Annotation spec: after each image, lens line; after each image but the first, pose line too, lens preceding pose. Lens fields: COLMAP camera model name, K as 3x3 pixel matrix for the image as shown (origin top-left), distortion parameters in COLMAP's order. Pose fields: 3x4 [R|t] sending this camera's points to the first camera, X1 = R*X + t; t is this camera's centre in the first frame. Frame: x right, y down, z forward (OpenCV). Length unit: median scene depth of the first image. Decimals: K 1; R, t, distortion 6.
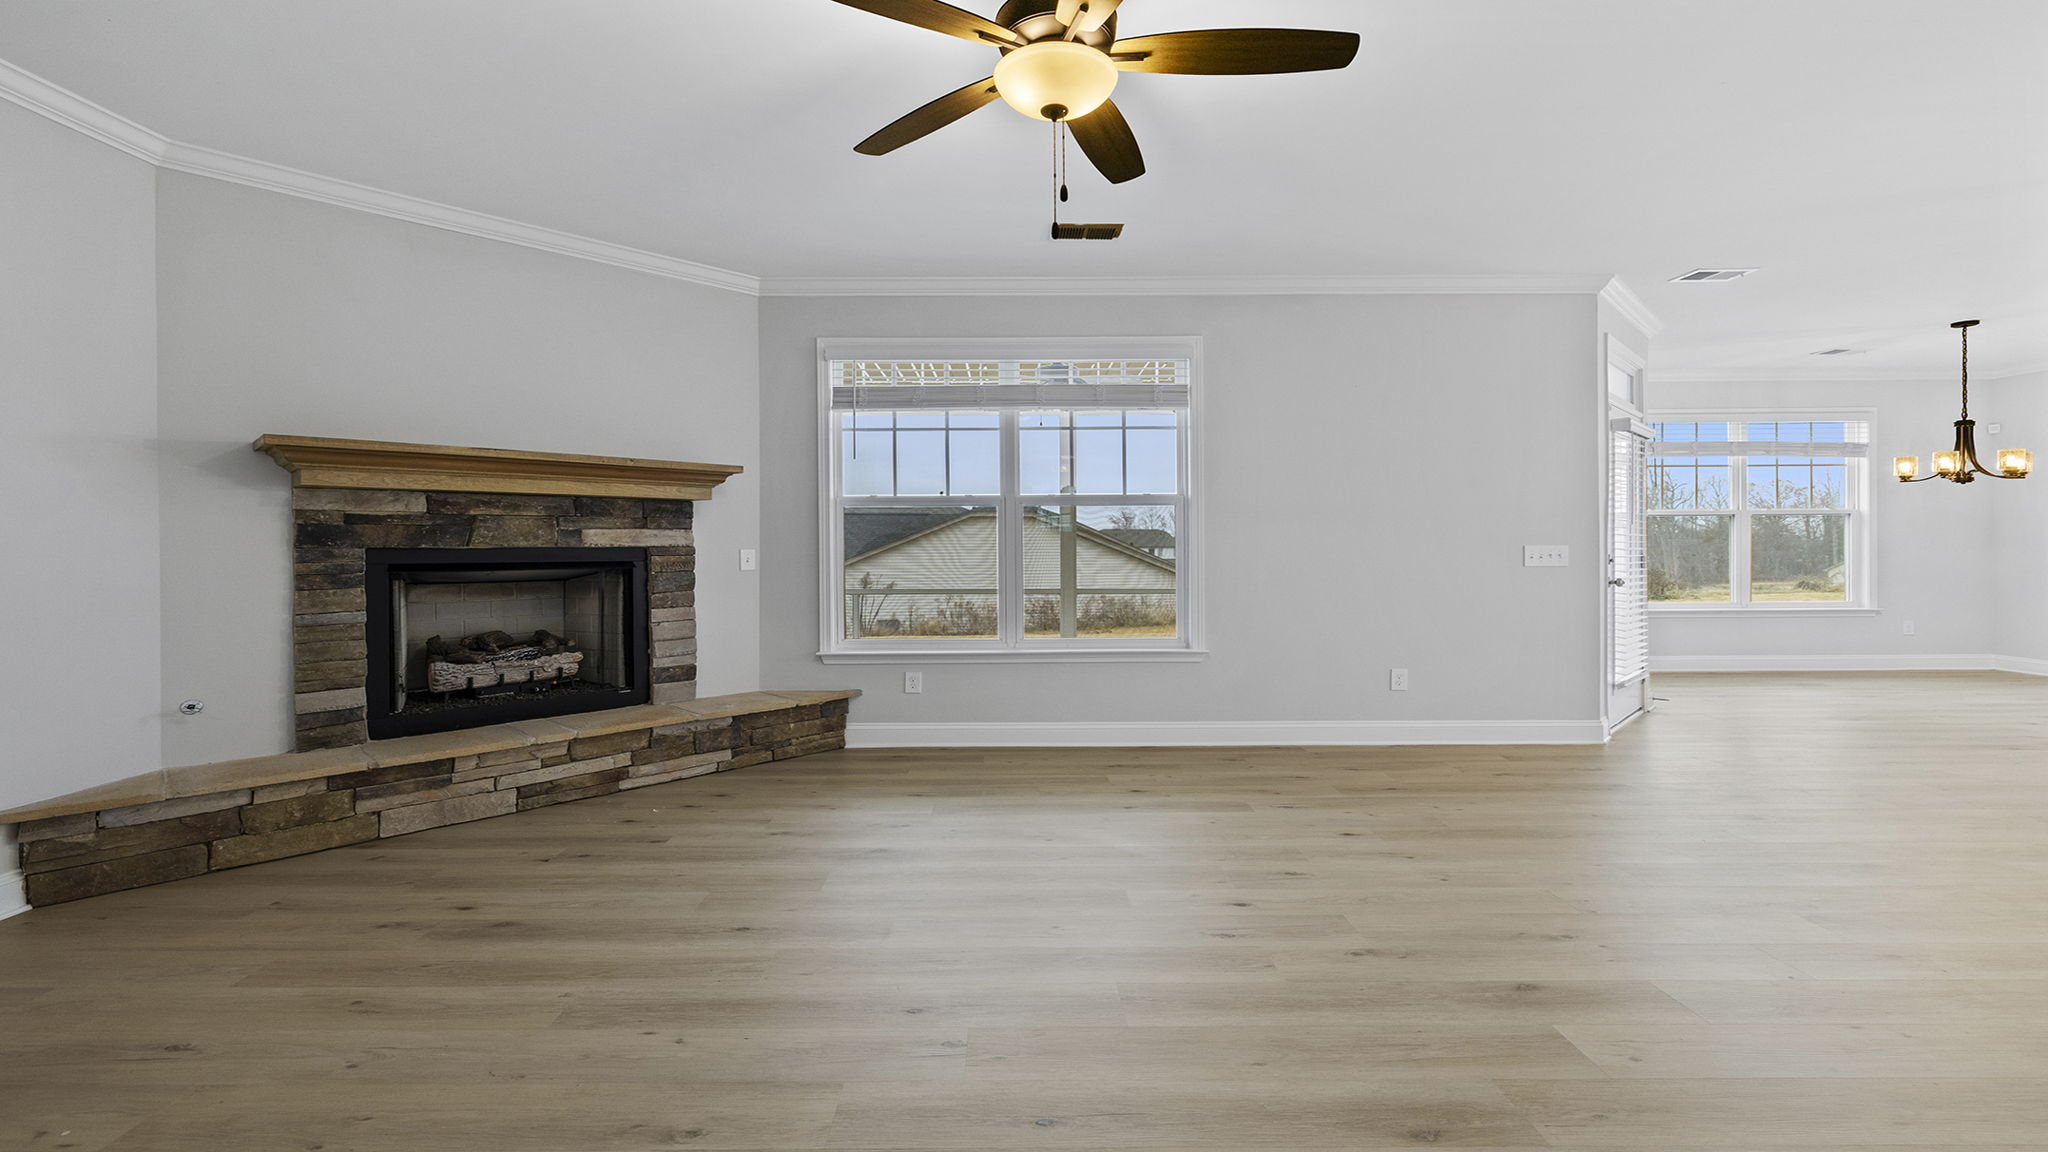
lens RADIAL K [[879.1, 0, 1003.4], [0, 879.1, 548.5], [0, 0, 1]] dist [0.000699, -0.000485]
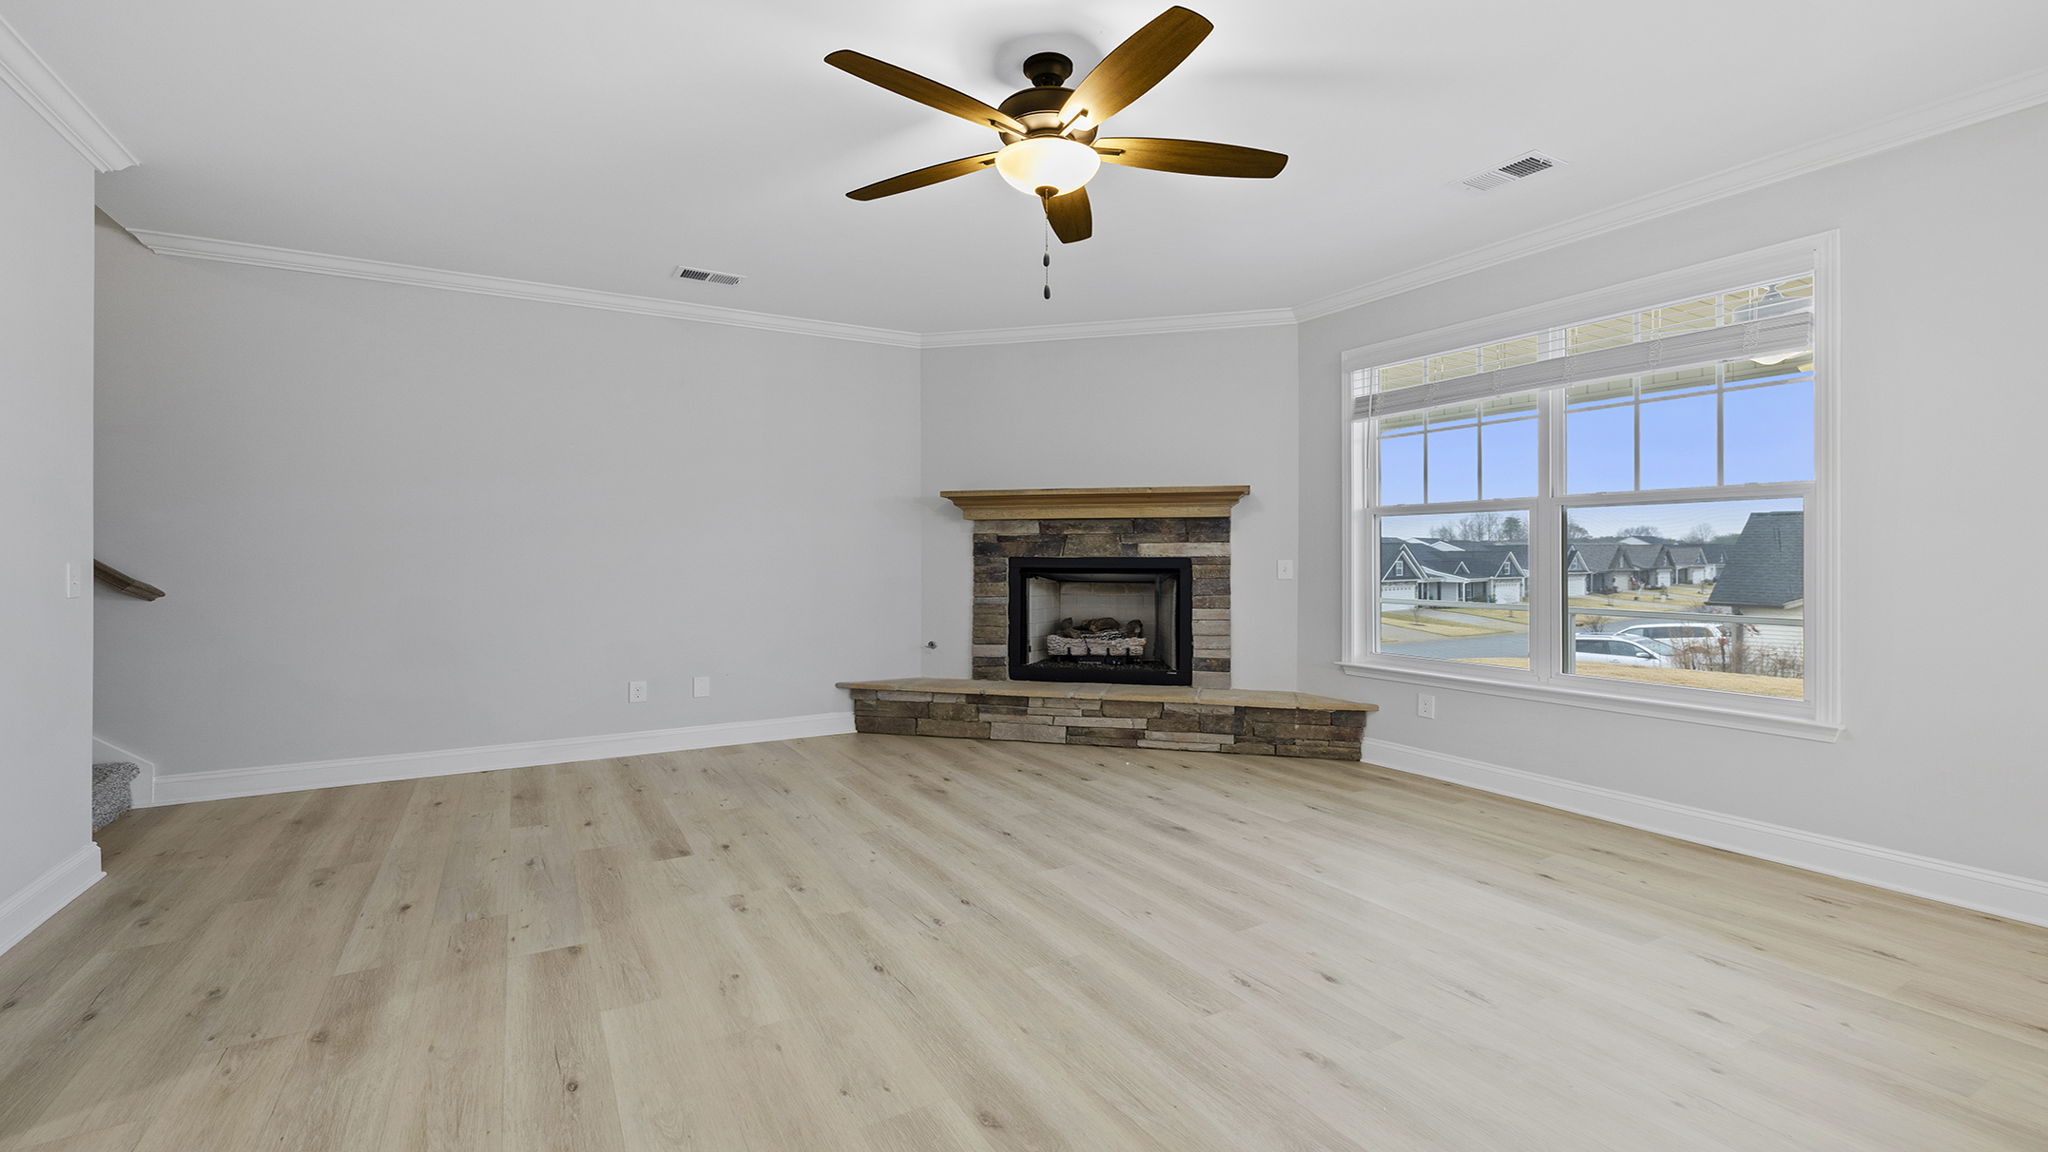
lens RADIAL K [[879.1, 0, 1020.8], [0, 879.1, 562.6], [0, 0, 1]] dist [0.000699, -0.000485]
pose [[0.497284, 0.011373, -0.867513, 0.560561], [-0.005206, 0.999935, 0.010125, -0.005751], [0.867572, -0.000518, 0.497311, 0.202255]]
